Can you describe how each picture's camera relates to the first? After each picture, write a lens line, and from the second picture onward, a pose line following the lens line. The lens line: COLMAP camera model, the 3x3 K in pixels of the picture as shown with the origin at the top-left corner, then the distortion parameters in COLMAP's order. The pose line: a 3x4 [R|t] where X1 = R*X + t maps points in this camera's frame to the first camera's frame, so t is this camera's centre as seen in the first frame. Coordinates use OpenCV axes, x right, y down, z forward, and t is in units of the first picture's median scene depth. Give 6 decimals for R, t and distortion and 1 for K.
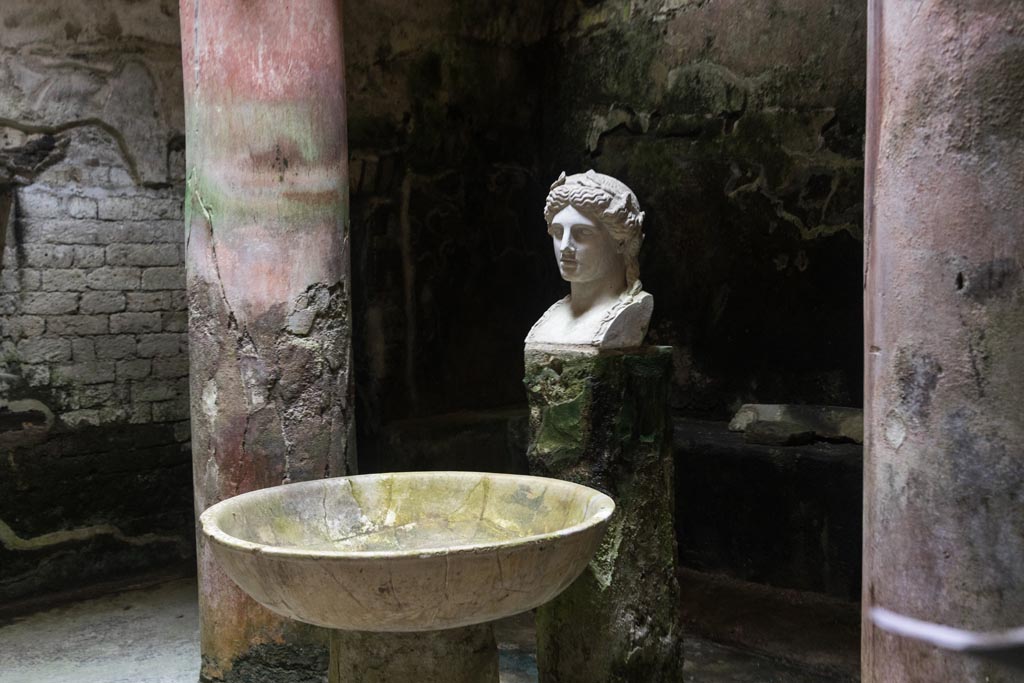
lens RADIAL K [[1151.9, 0, 554.6], [0, 1151.9, 335.7], [0, 0, 1]] dist [0.036763, 0.000000]
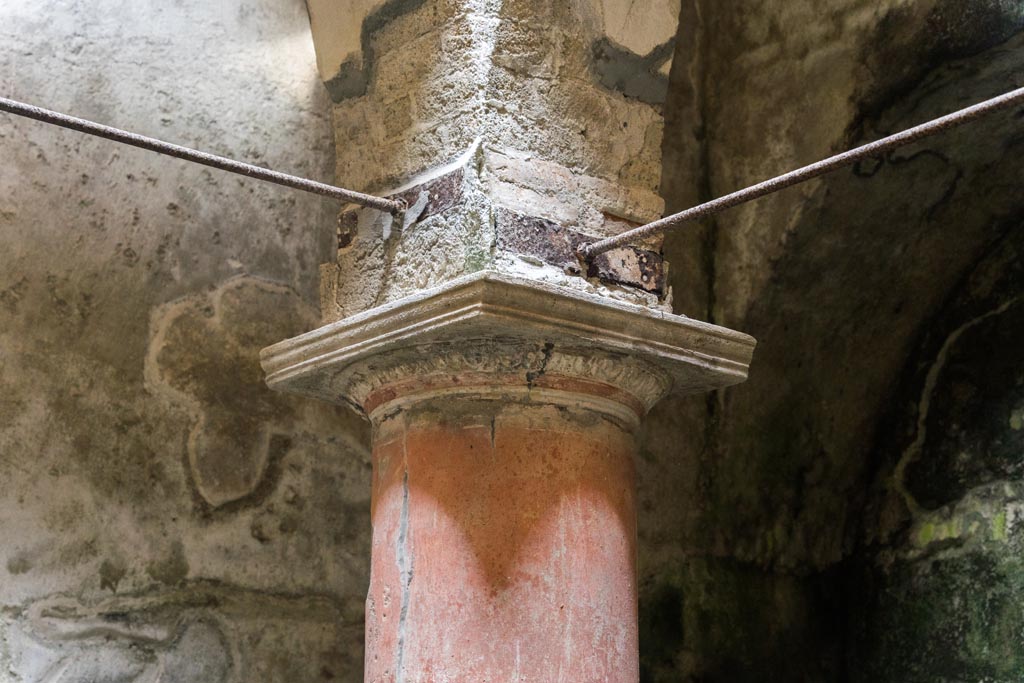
lens RADIAL K [[1926.1, 0, 569.0], [0, 1926.1, 351.4], [0, 0, 1]] dist [0.072638, 0.000000]
pose [[0.997854, 0.015109, -0.063710, -0.164510], [-0.033111, 0.955872, -0.291912, -0.123263], [0.056488, 0.293395, 0.954321, 0.050330]]
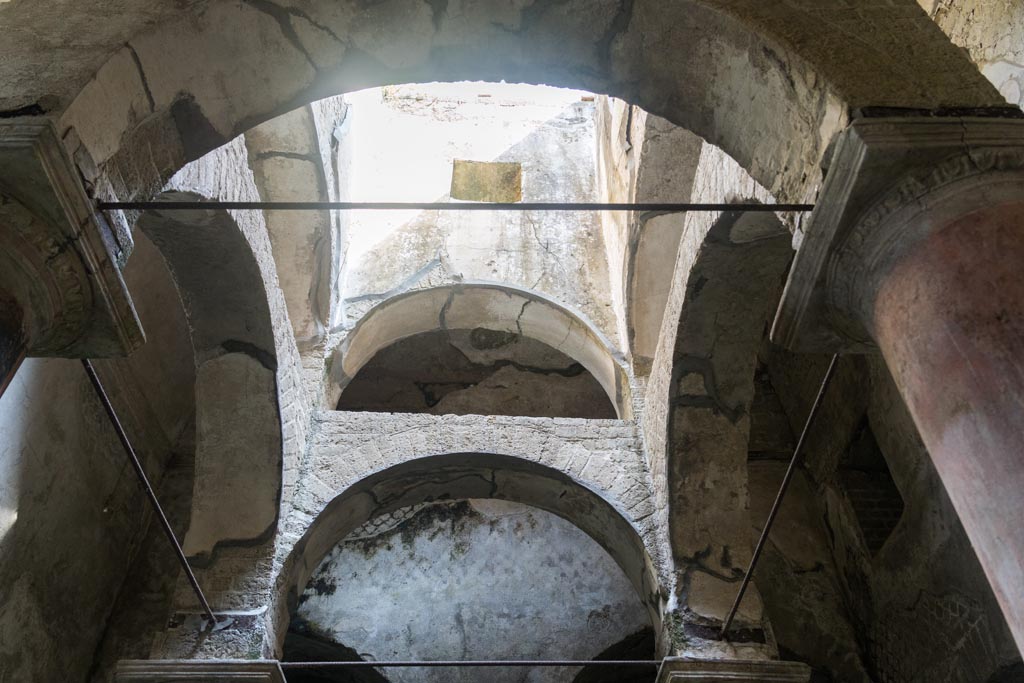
lens RADIAL K [[816.8, 0, 513.2], [0, 816.8, 337.6], [0, 0, 1]] dist [0.065078, -0.081517]
pose [[0.678090, 0.542176, 0.496225, -0.782564], [0.022794, 0.659317, -0.751519, 0.080377], [-0.734626, 0.520908, 0.434718, 0.051763]]
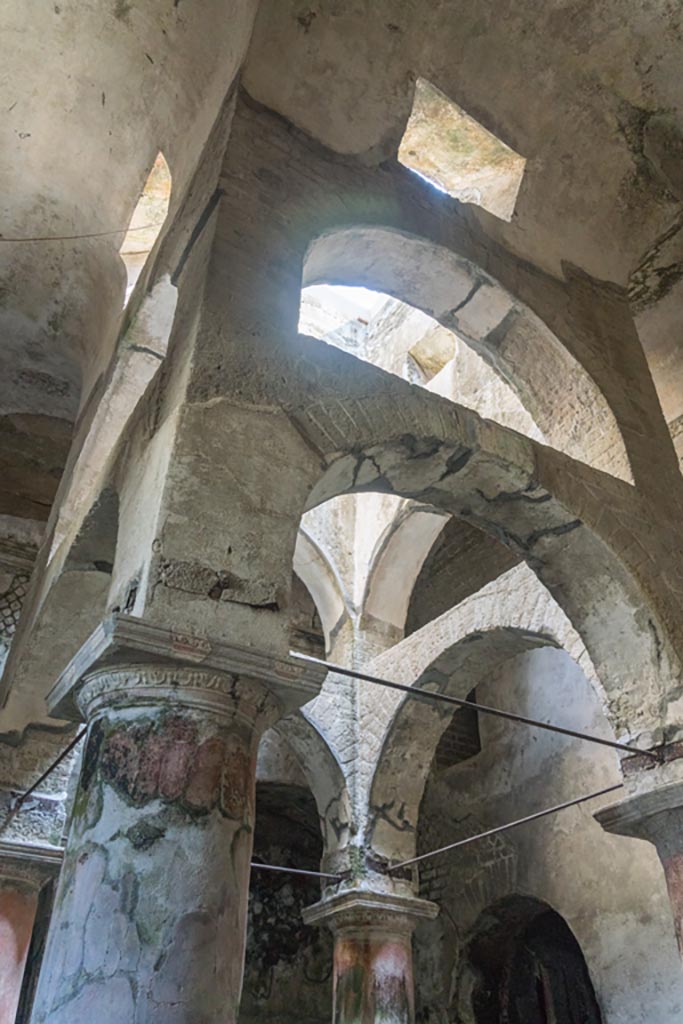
lens RADIAL K [[816.8, 0, 348.8], [0, 816.8, 507.7], [0, 0, 1]] dist [0.065078, -0.081517]
pose [[0.208089, 0.598307, 0.773775, -1.417980], [0.019098, 0.788456, -0.614794, -0.069708], [-0.977923, 0.142709, 0.152642, 0.269628]]
